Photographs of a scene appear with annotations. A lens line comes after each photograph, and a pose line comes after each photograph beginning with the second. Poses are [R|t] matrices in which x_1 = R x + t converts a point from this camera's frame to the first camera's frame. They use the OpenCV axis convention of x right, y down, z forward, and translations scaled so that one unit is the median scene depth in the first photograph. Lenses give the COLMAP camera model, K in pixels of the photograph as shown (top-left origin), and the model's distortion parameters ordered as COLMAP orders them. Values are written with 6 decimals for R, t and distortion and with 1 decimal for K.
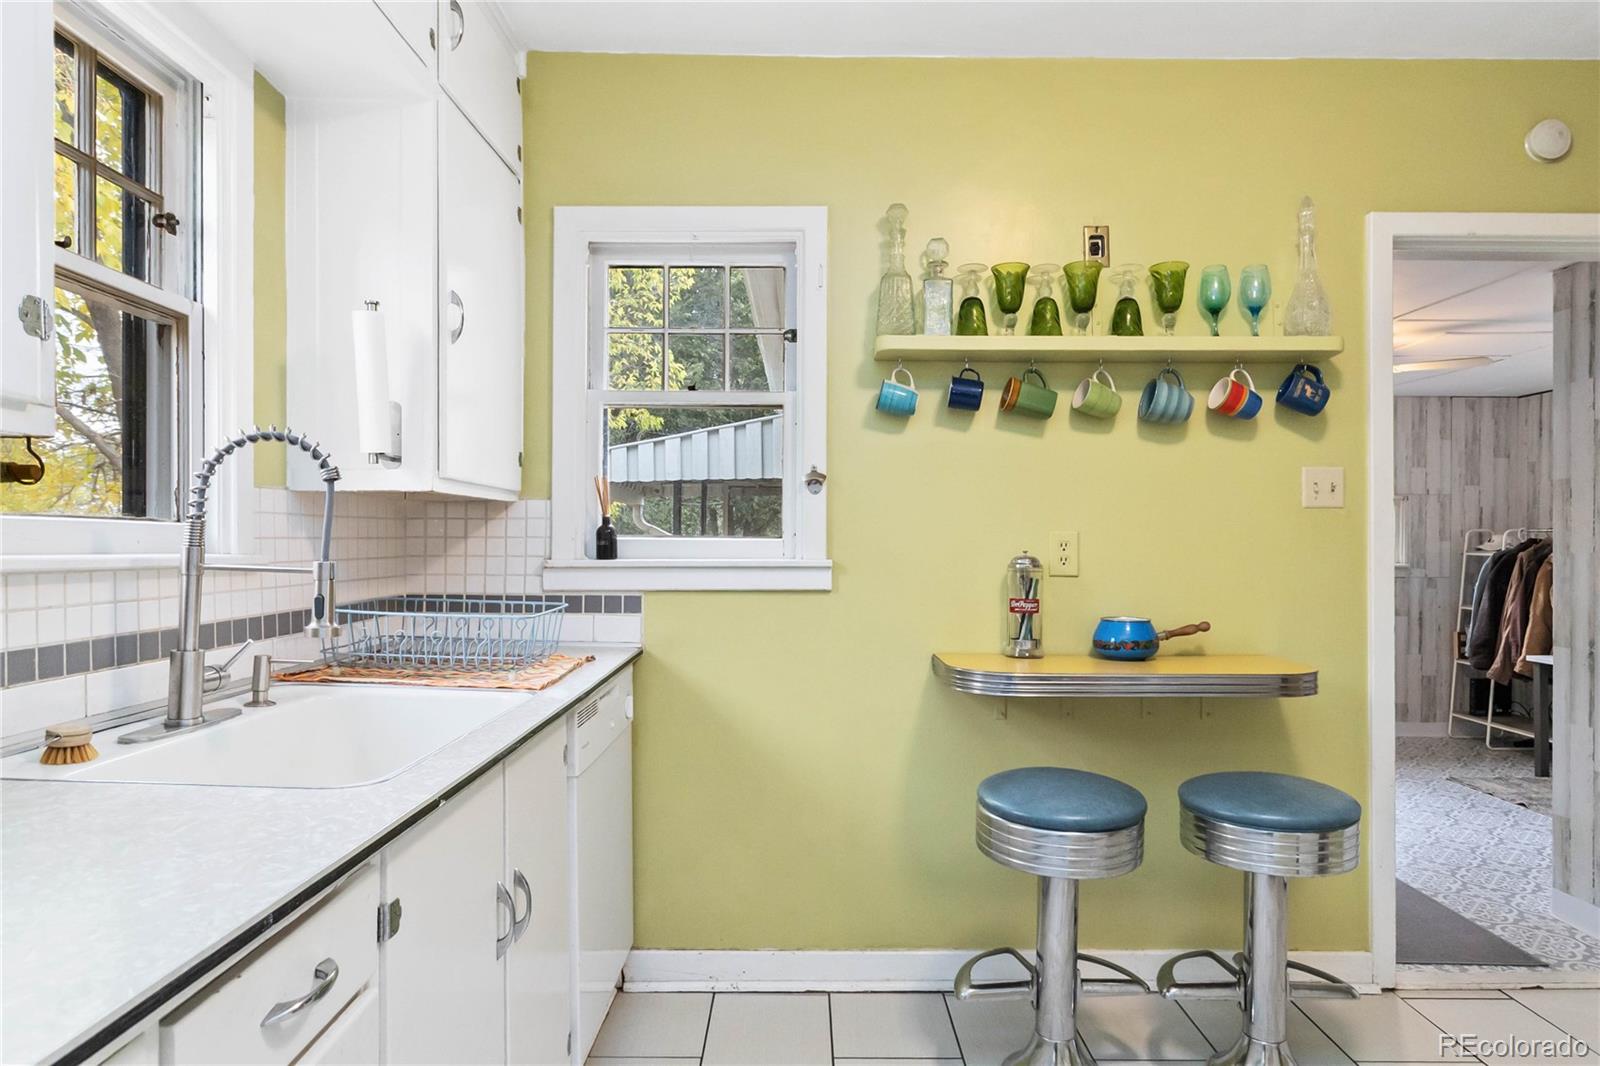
lens RADIAL K [[973.5, 0, 798.0], [0, 973.5, 549.5], [0, 0, 1]] dist [0.008559, -0.000181]
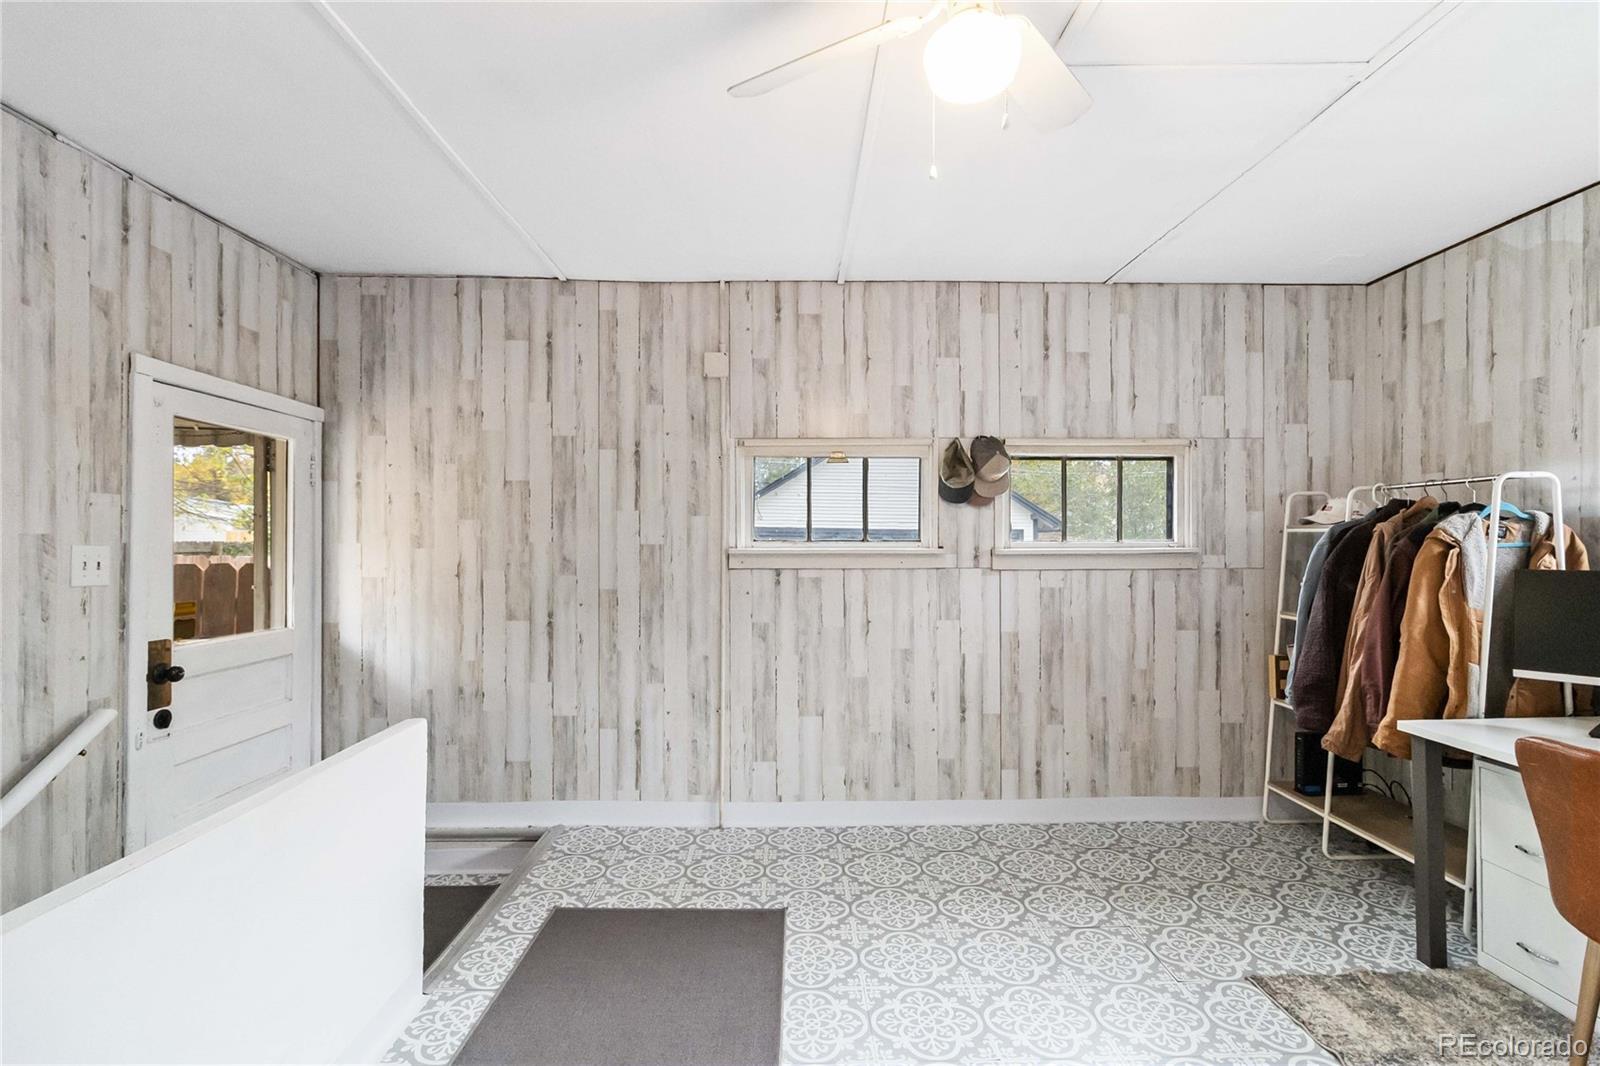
lens RADIAL K [[751.5, 0, 803.4], [0, 751.5, 547.9], [0, 0, 1]] dist [0.004862, 0.000305]
pose [[0.999854, -0.010239, 0.013699, 0.366099], [0.010226, 0.999947, 0.001033, 0.012092], [-0.013709, -0.000893, 0.999906, 0.520633]]
